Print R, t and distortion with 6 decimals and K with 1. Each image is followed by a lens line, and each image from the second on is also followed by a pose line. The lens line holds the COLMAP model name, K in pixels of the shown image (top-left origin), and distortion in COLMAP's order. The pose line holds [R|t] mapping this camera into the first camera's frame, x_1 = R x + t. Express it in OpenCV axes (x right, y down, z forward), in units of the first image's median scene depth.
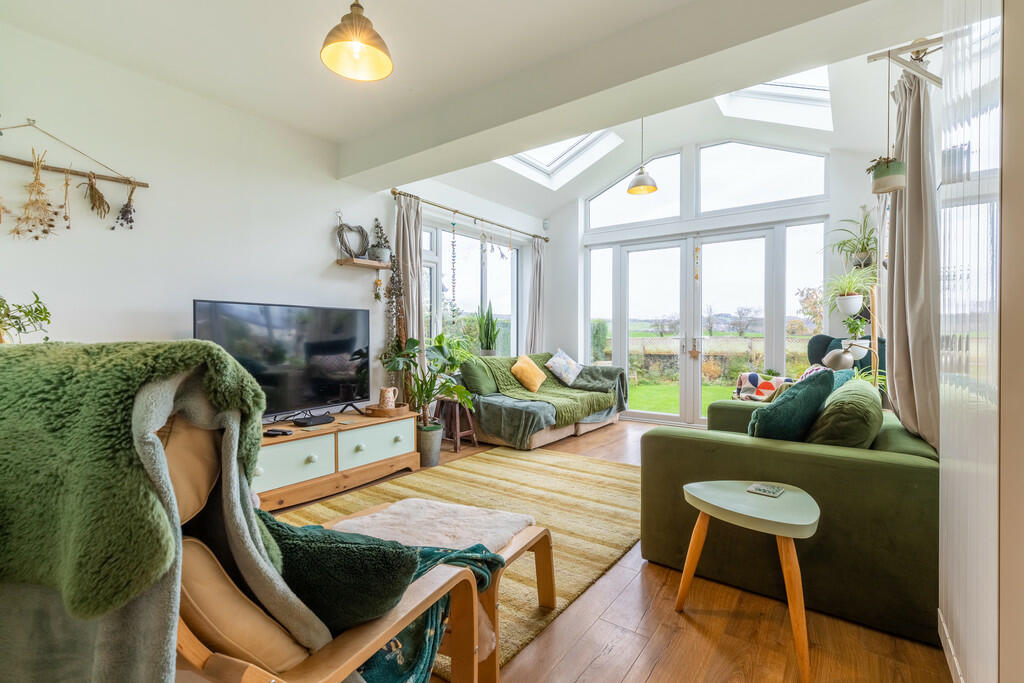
lens RADIAL K [[468.5, 0, 512.3], [0, 468.5, 335.2], [0, 0, 1]] dist [0.011212, -0.001115]
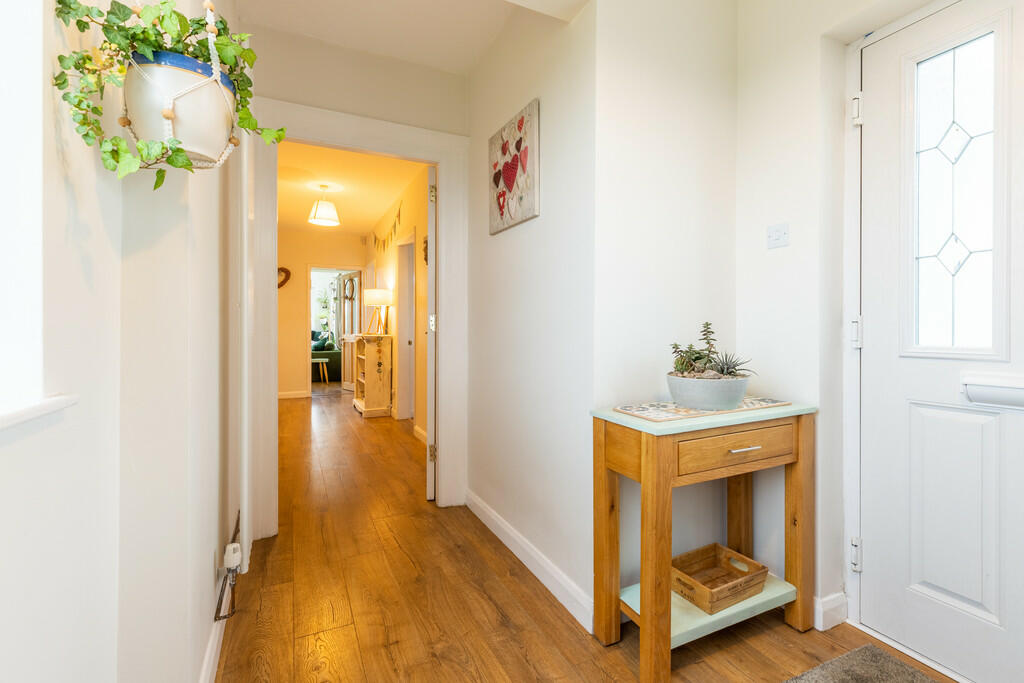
lens RADIAL K [[468.5, 0, 514.4], [0, 468.5, 336.1], [0, 0, 1]] dist [0.011212, -0.001115]
pose [[0.478443, -0.004322, 0.878108, -1.178005], [0.004150, 0.999988, 0.002660, 0.026986], [-0.878109, 0.002371, 0.478455, -1.343922]]
